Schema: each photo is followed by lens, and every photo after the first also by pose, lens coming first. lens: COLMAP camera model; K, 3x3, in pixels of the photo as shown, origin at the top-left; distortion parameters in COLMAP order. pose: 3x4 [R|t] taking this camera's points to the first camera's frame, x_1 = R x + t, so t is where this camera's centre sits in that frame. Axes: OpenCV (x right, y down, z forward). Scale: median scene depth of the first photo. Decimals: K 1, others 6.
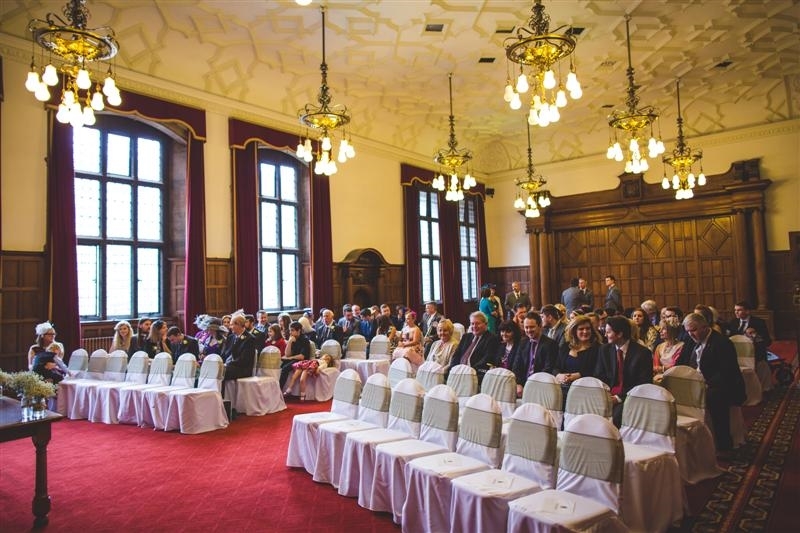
lens RADIAL K [[553.1, 0, 400.0], [0, 553.1, 266.5], [0, 0, 1]] dist [0.004907, 0.000581]
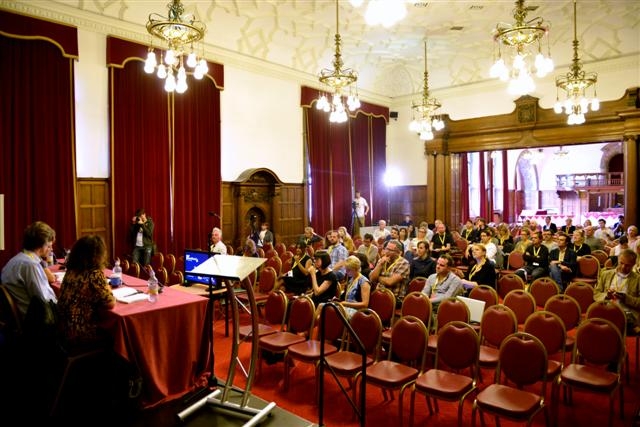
lens RADIAL K [[438.9, 0, 320.0], [0, 438.9, 213.5], [0, 0, 1]] dist [-0.008788, -0.035540]
pose [[0.997911, 0.024209, -0.059904, 0.093843], [-0.019020, 0.996137, 0.085723, -0.018914], [0.061747, -0.084404, 0.994517, 0.163206]]
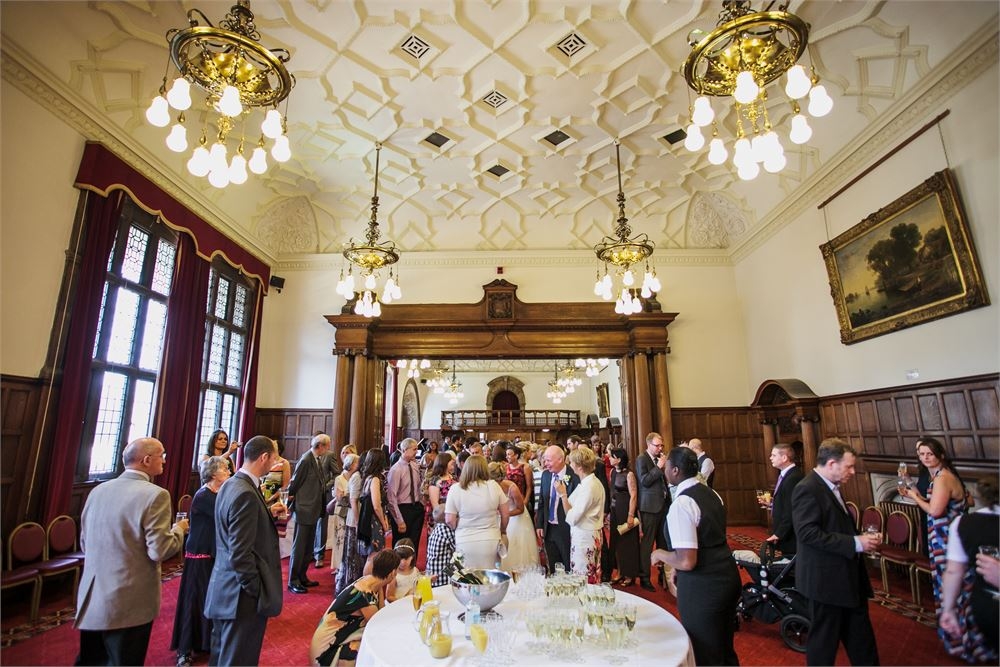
lens RADIAL K [[490.2, 0, 500.0], [0, 490.2, 333.5], [0, 0, 1]] dist [-0.071393, 0.029918]
pose [[0.789664, 0.157985, 0.592850, 0.062915], [-0.051639, 0.979964, -0.192362, 0.011739], [-0.611363, 0.121287, 0.782001, 0.553862]]
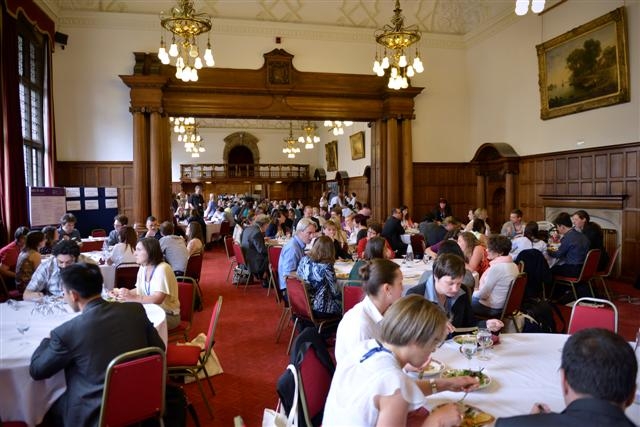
lens RADIAL K [[470.1, 0, 333.0], [0, 470.1, 213.3], [0, 0, 1]] dist [-0.045809, -0.003070]
pose [[0.613119, -0.011553, 0.789906, -0.074597], [-0.047164, 0.997574, 0.051199, 0.024567], [-0.788581, -0.068646, 0.611087, 0.539229]]
